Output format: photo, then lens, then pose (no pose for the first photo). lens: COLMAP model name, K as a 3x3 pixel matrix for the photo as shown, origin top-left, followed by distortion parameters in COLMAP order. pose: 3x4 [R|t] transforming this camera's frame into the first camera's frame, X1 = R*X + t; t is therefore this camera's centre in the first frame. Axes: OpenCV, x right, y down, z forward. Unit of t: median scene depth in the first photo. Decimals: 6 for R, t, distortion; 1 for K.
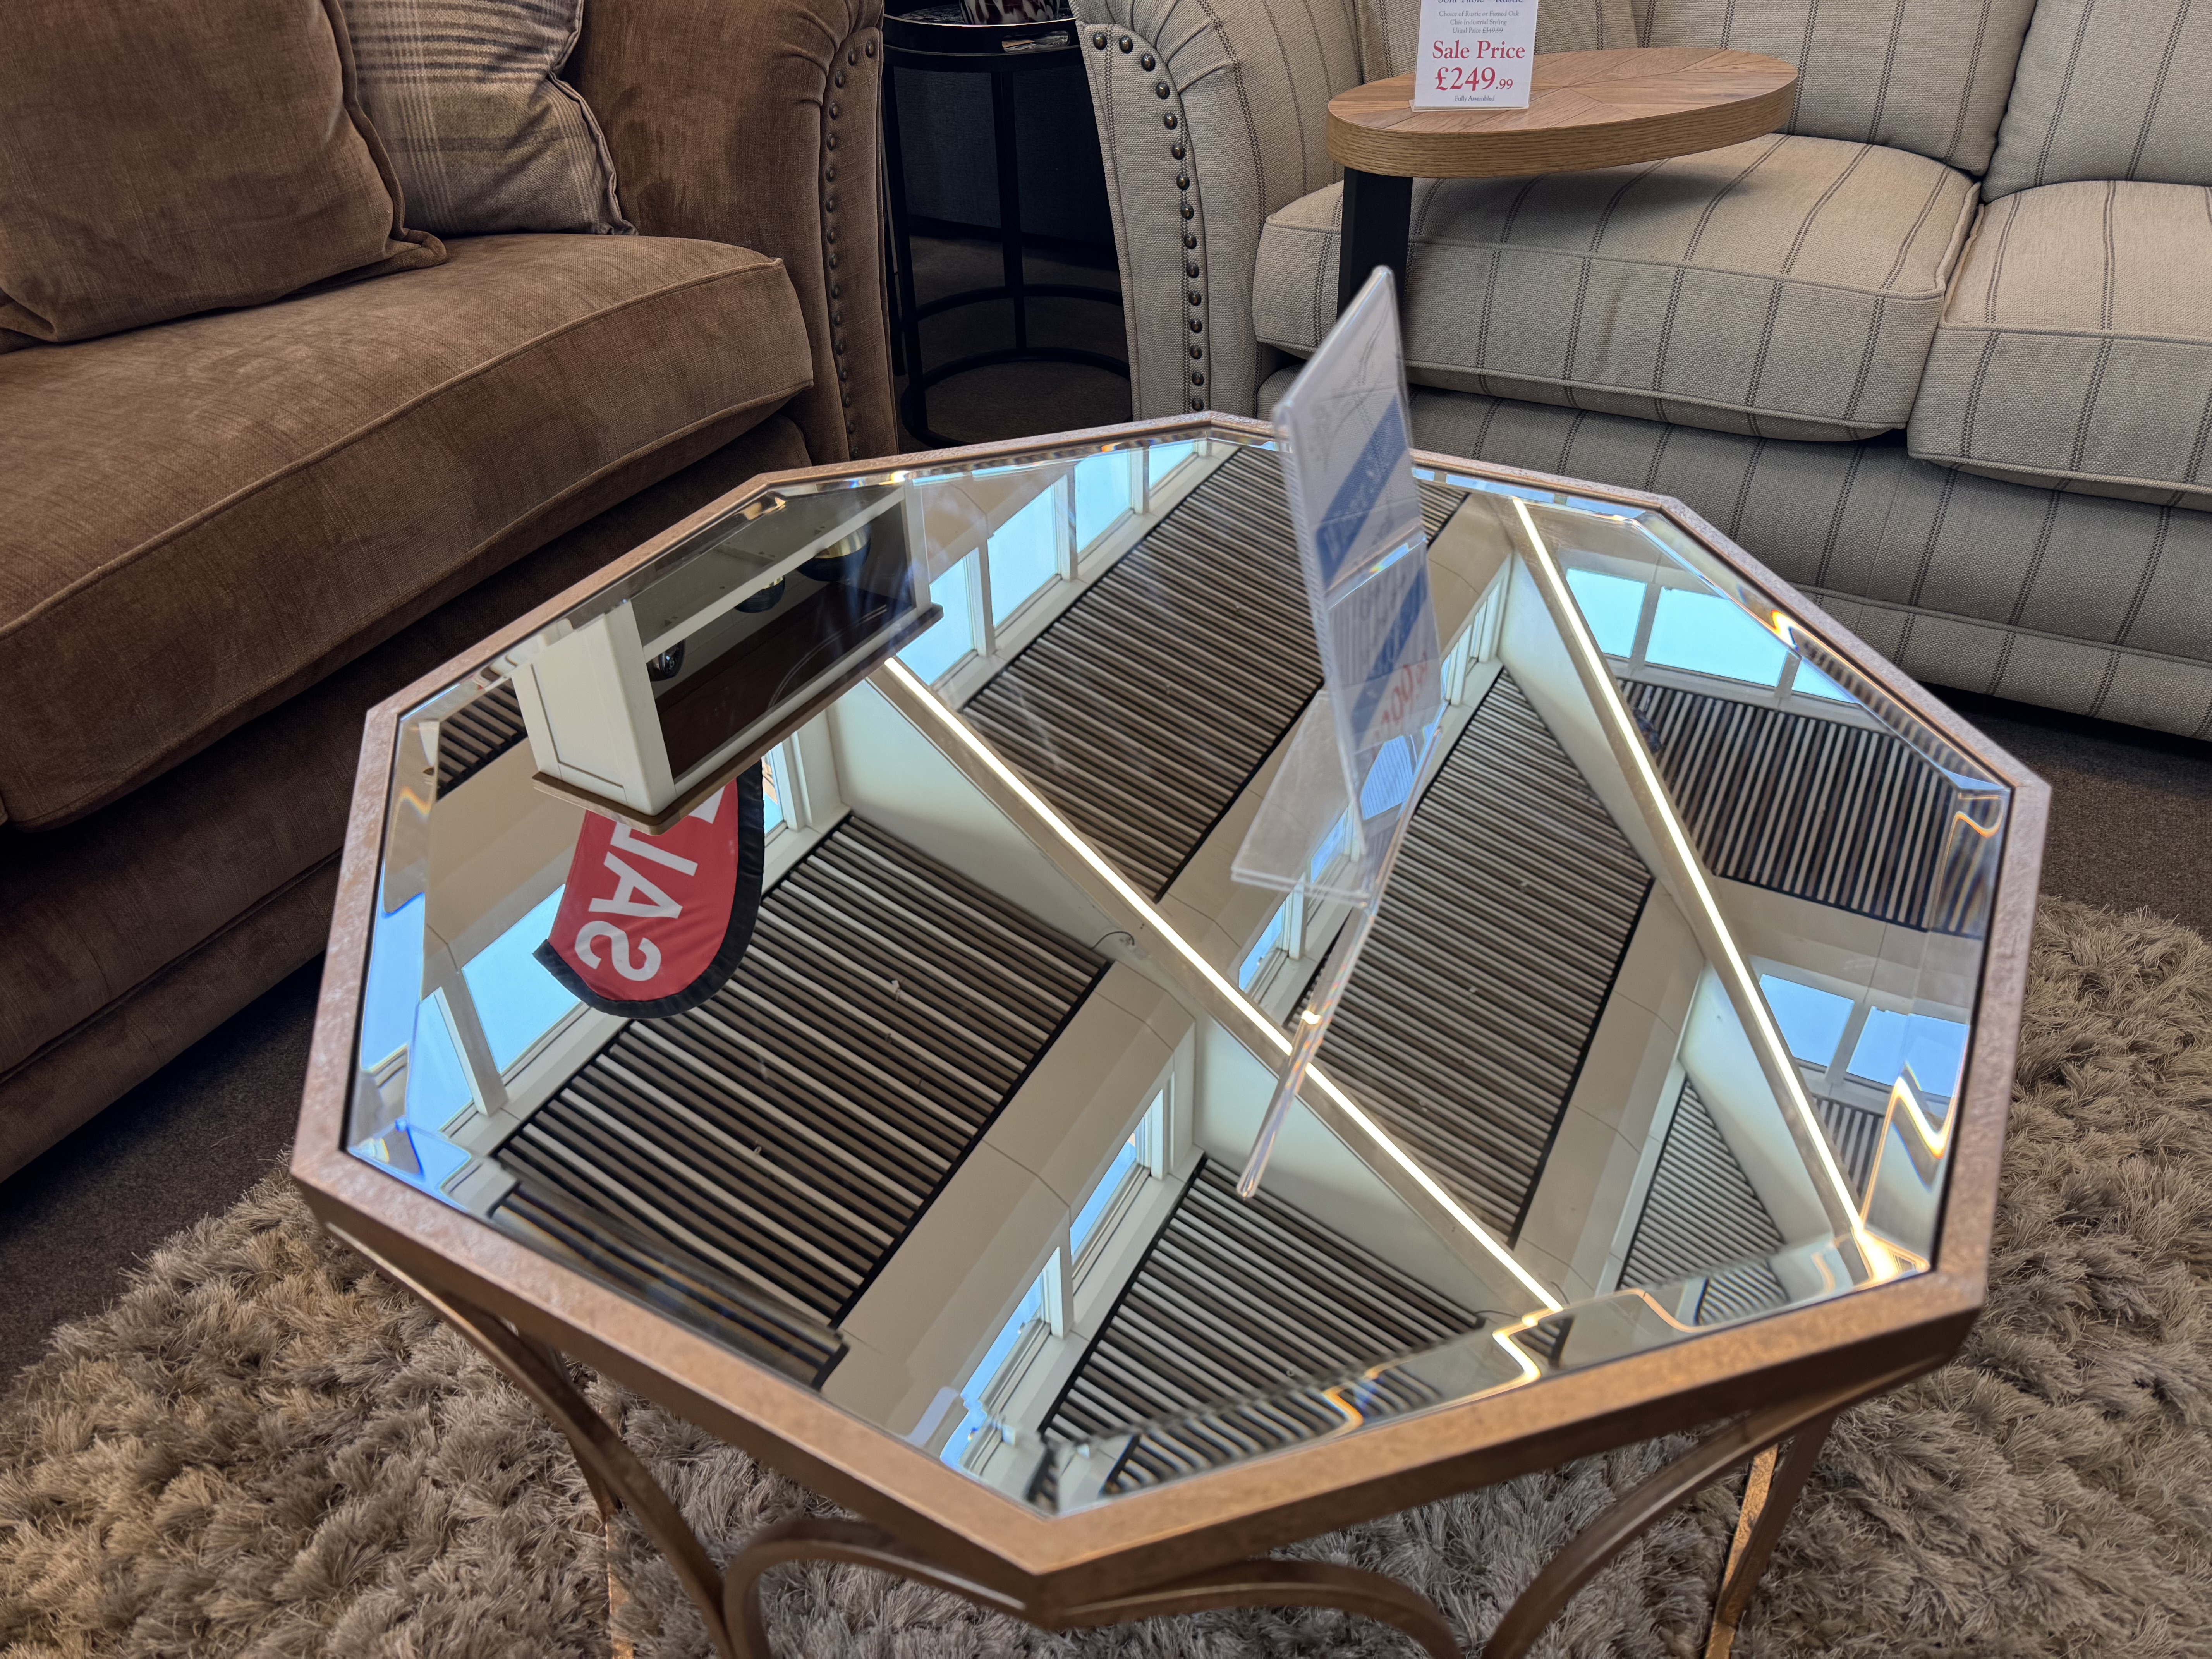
lens RADIAL K [[1569.0, 0, 1091.6], [0, 1569.0, 832.7], [0, 0, 1]] dist [0.007541, -0.014642]
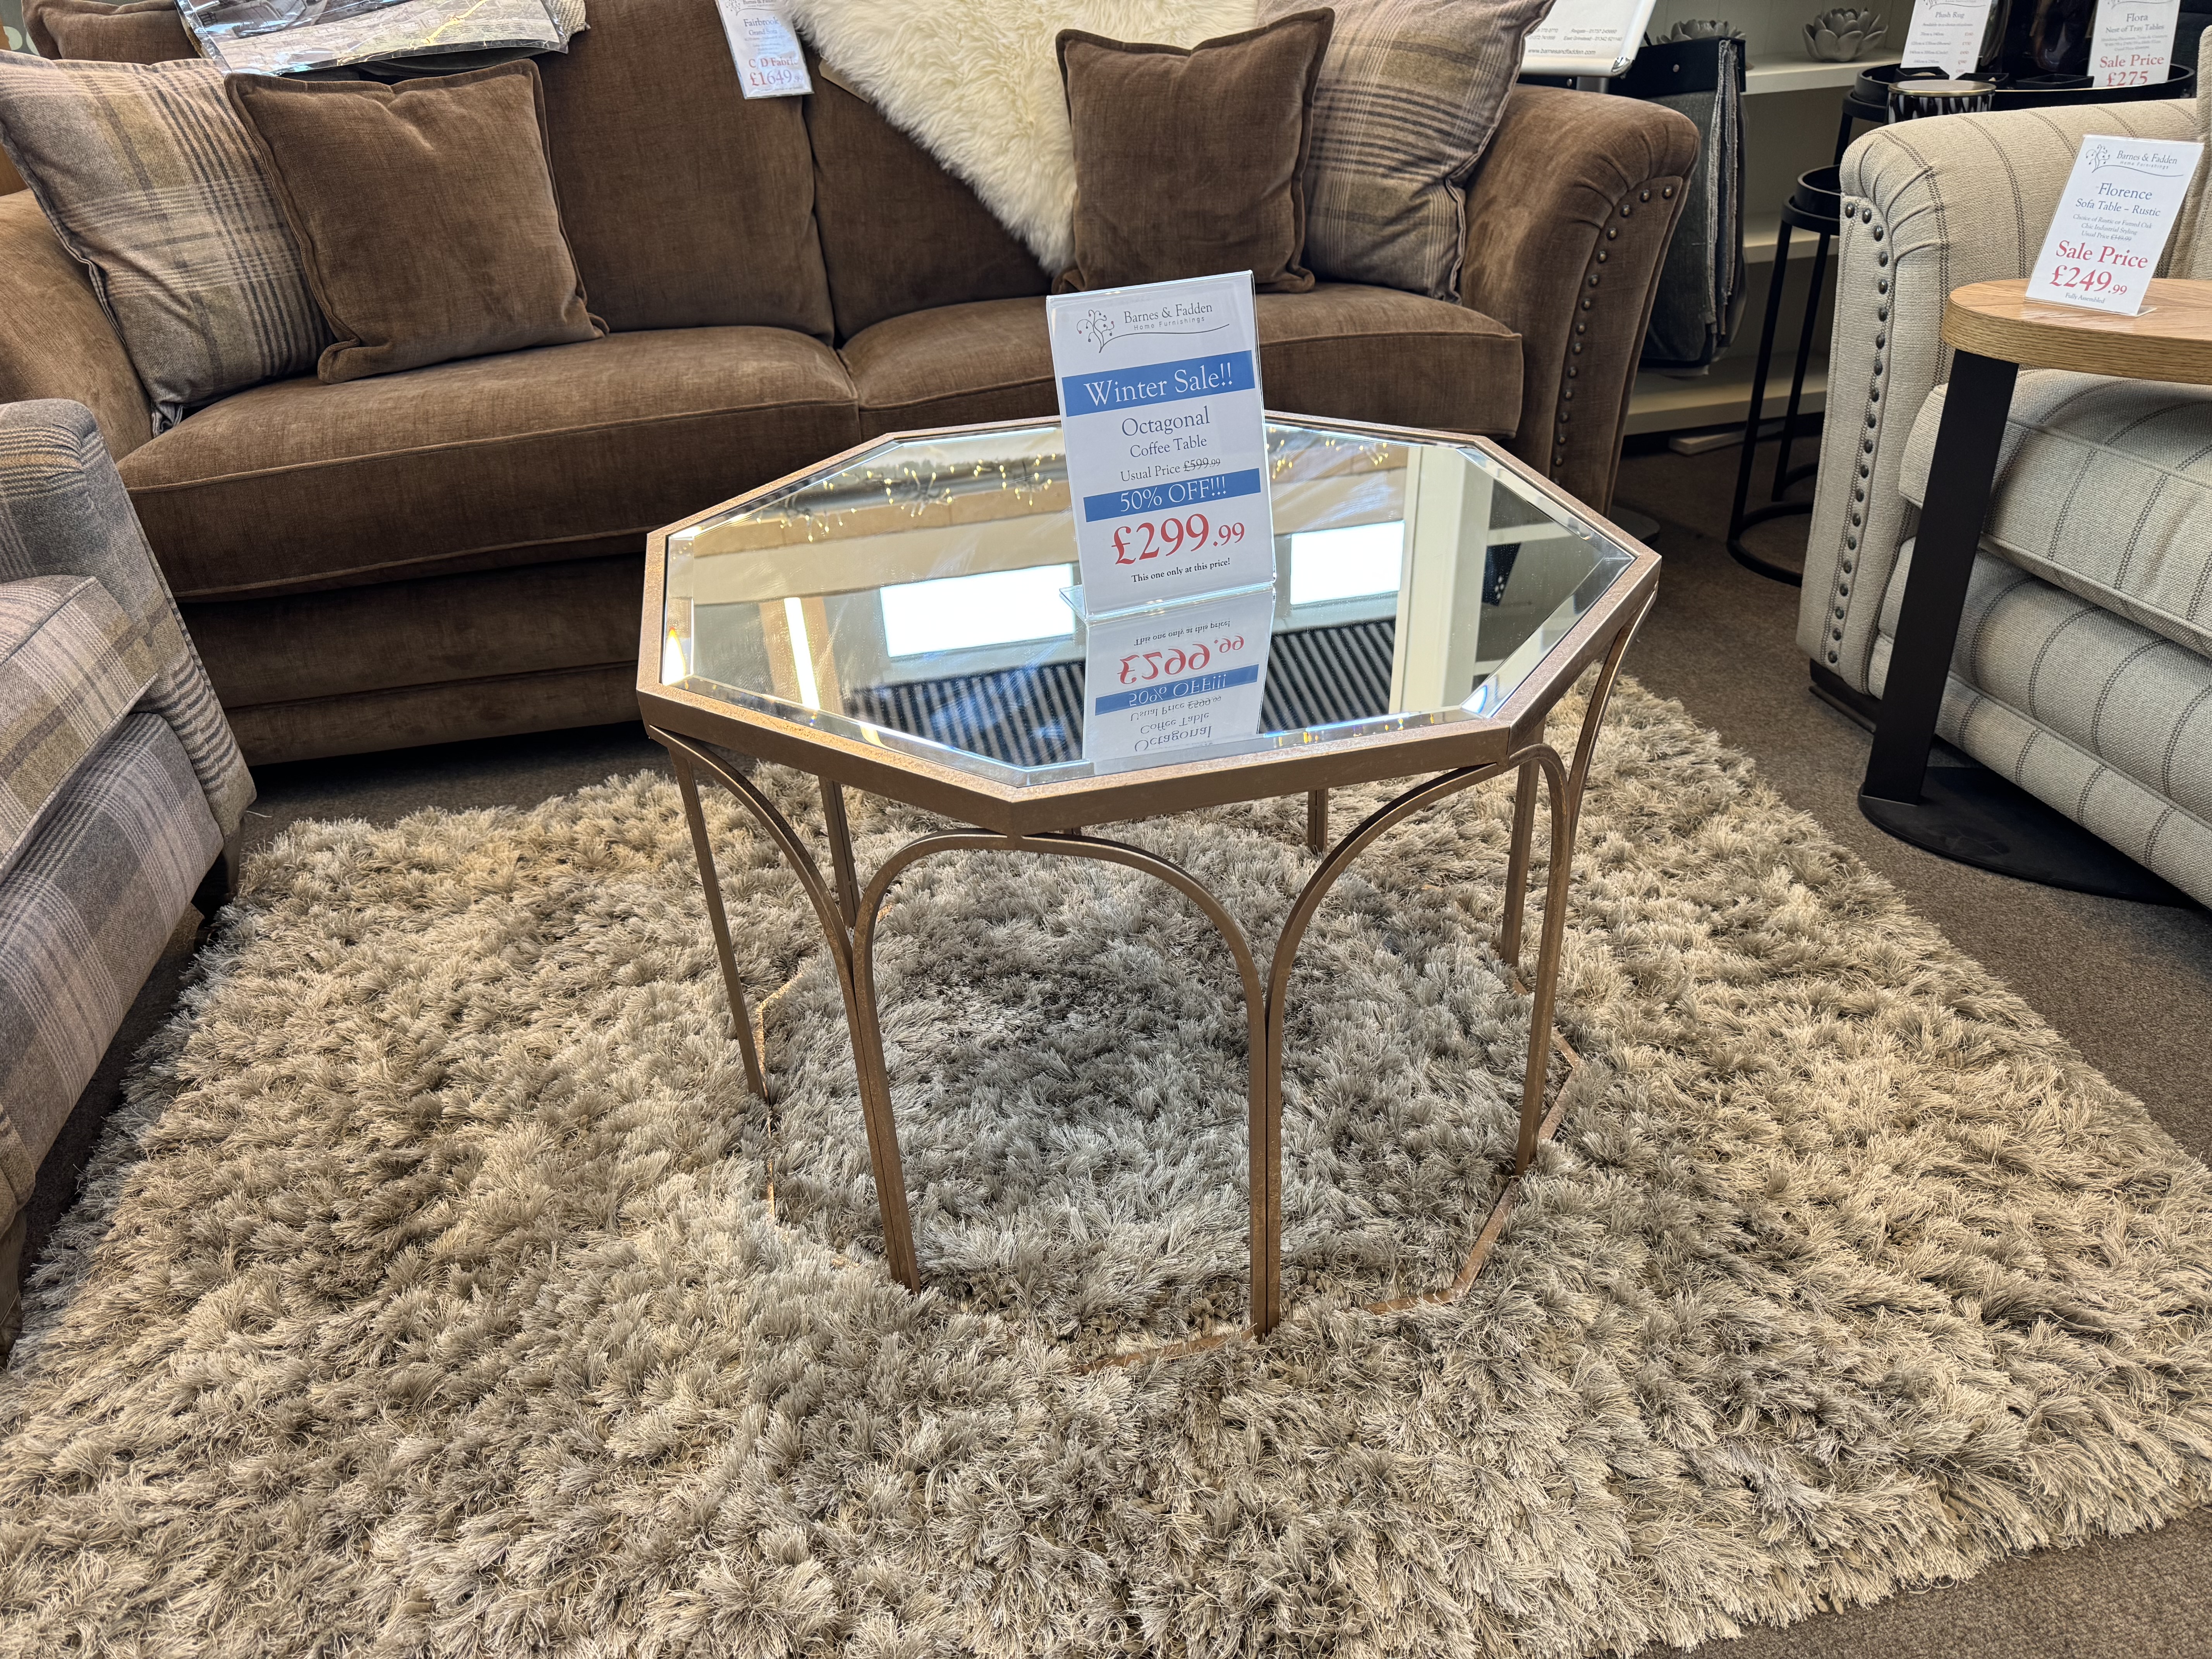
lens RADIAL K [[1531.6, 0, 1112.7], [0, 1531.6, 833.2], [0, 0, 1]] dist [0.117703, -0.176139]
pose [[0.658110, 0.387795, -0.645373, 0.572512], [-0.443993, 0.892148, 0.083323, 0.044820], [0.608080, 0.231706, 0.759309, -0.086037]]
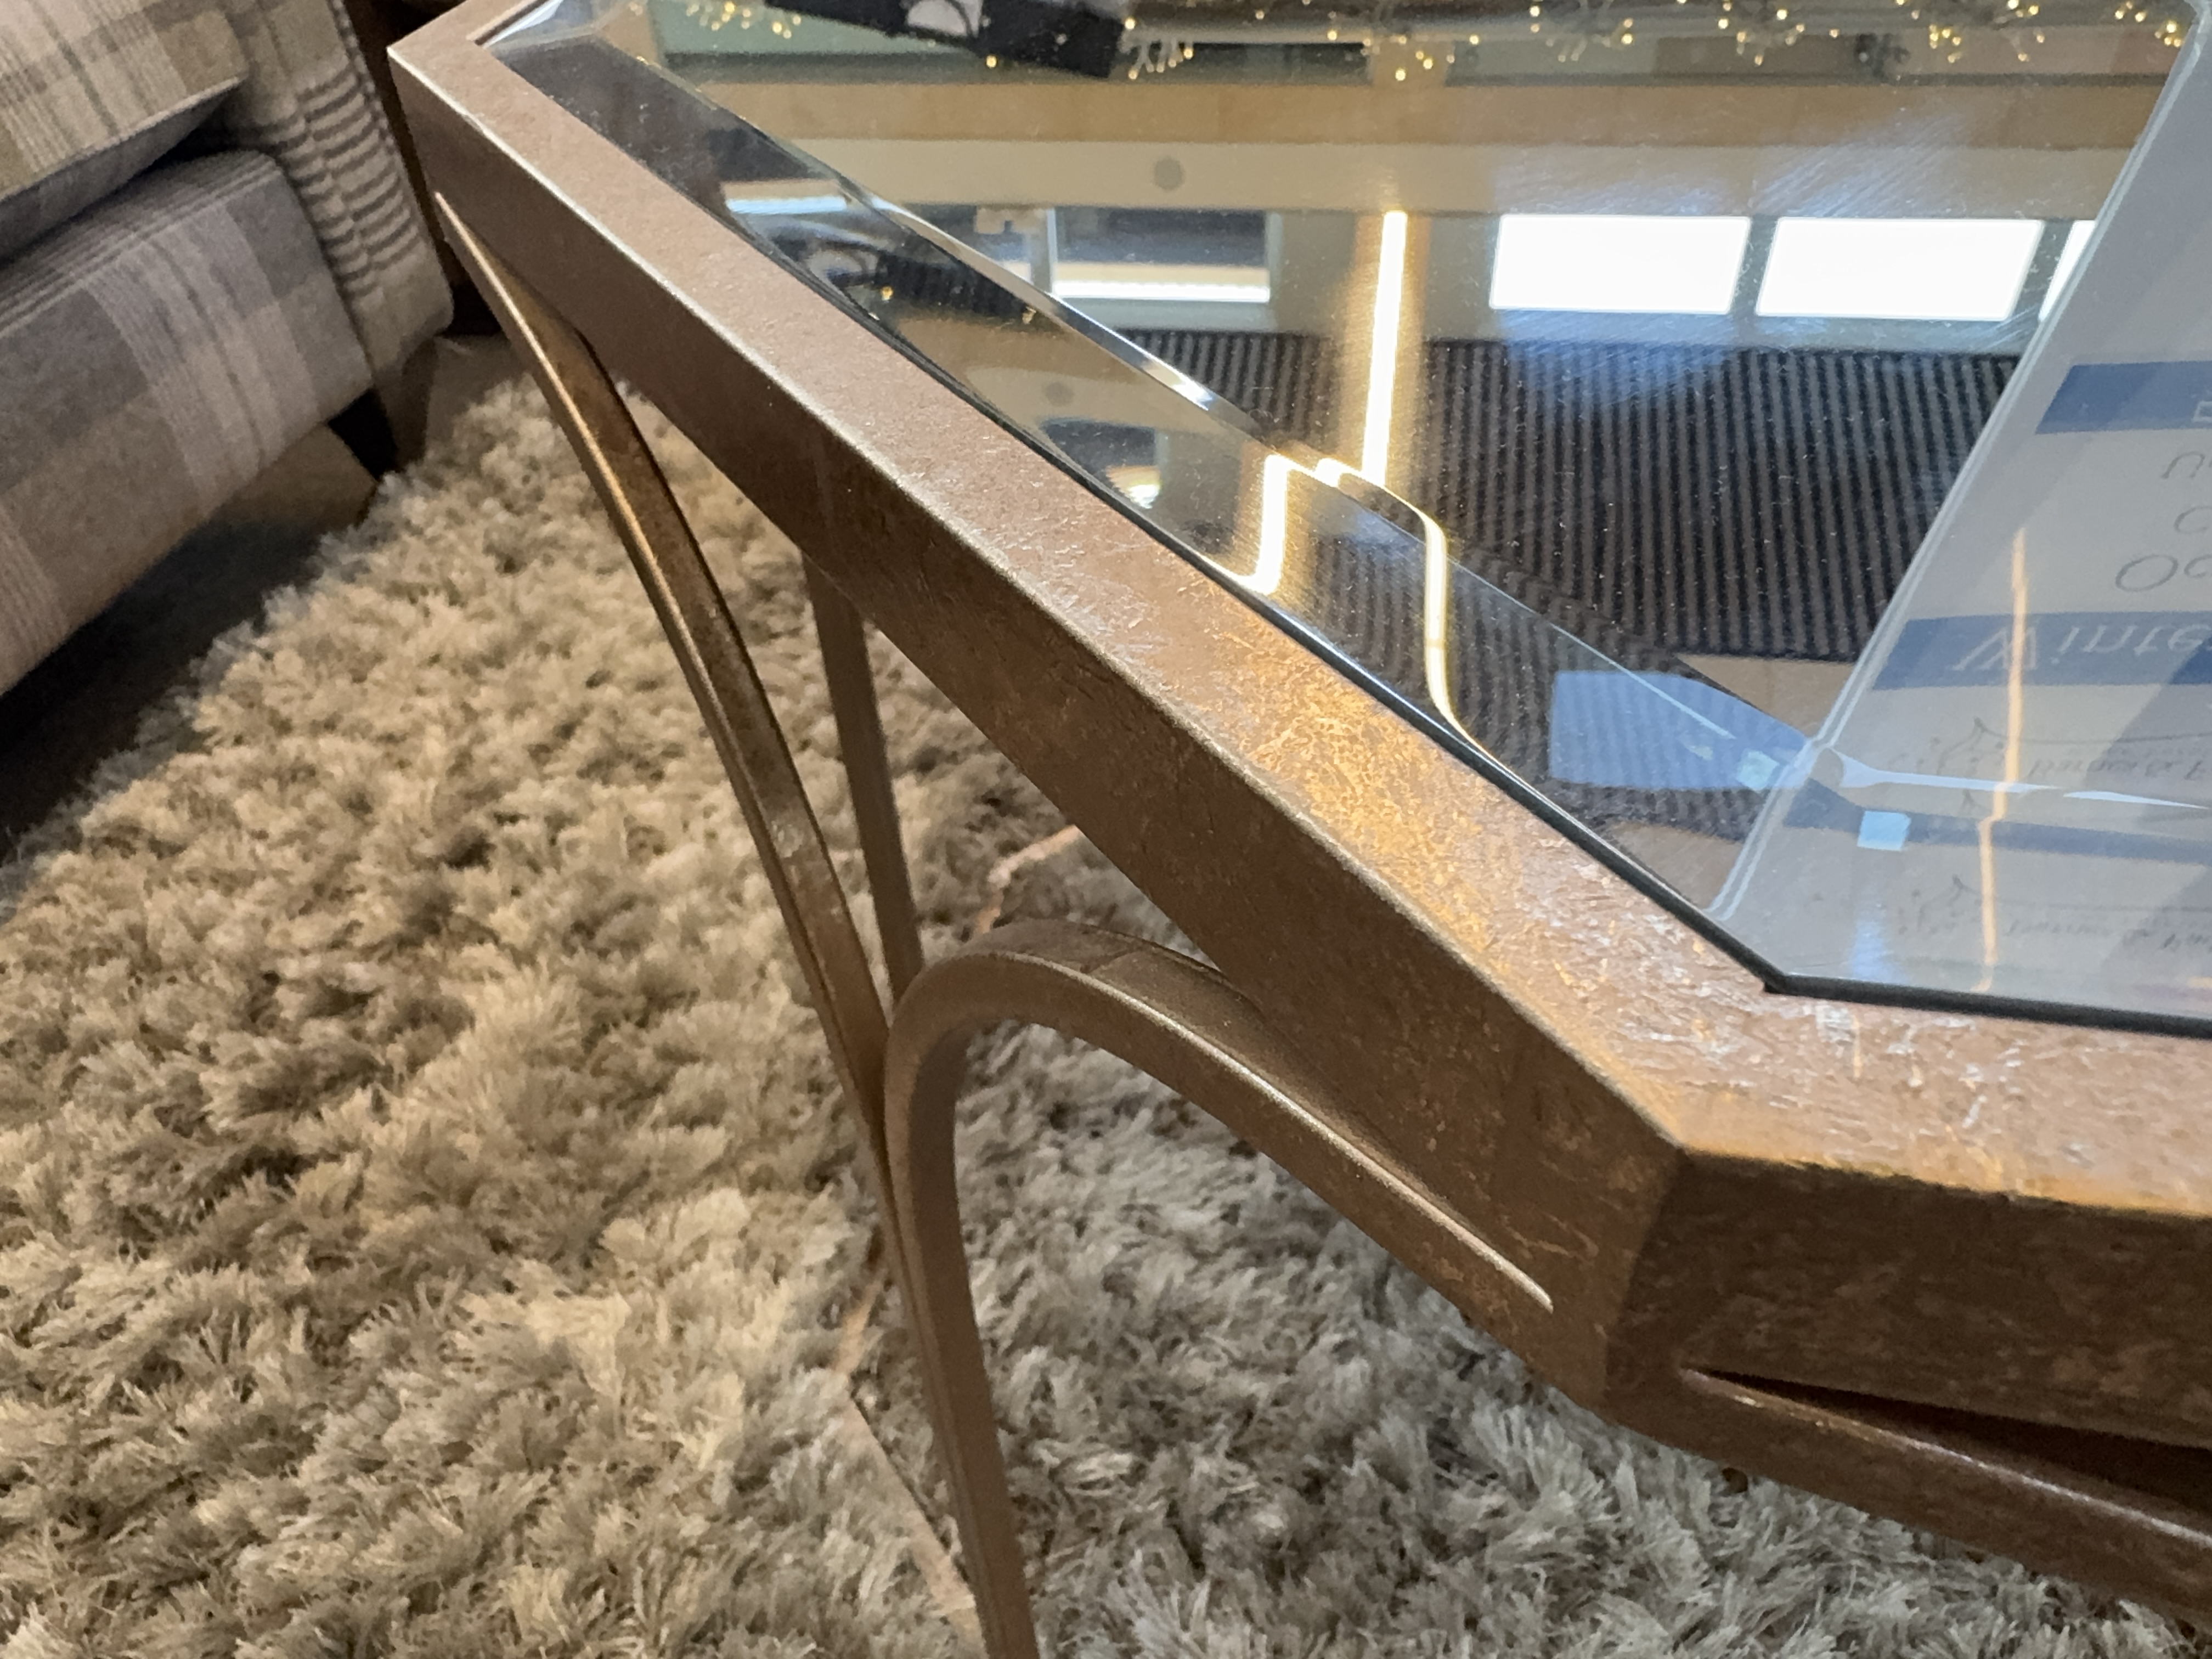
lens RADIAL K [[1573.0, 0, 1025.3], [0, 1573.0, 823.5], [0, 0, 1]] dist [-0.002317, -0.000888]
pose [[0.268220, 0.645915, -0.714739, 0.215755], [-0.543261, 0.714116, 0.441482, 0.075411], [0.795566, 0.269876, 0.542441, 0.252496]]
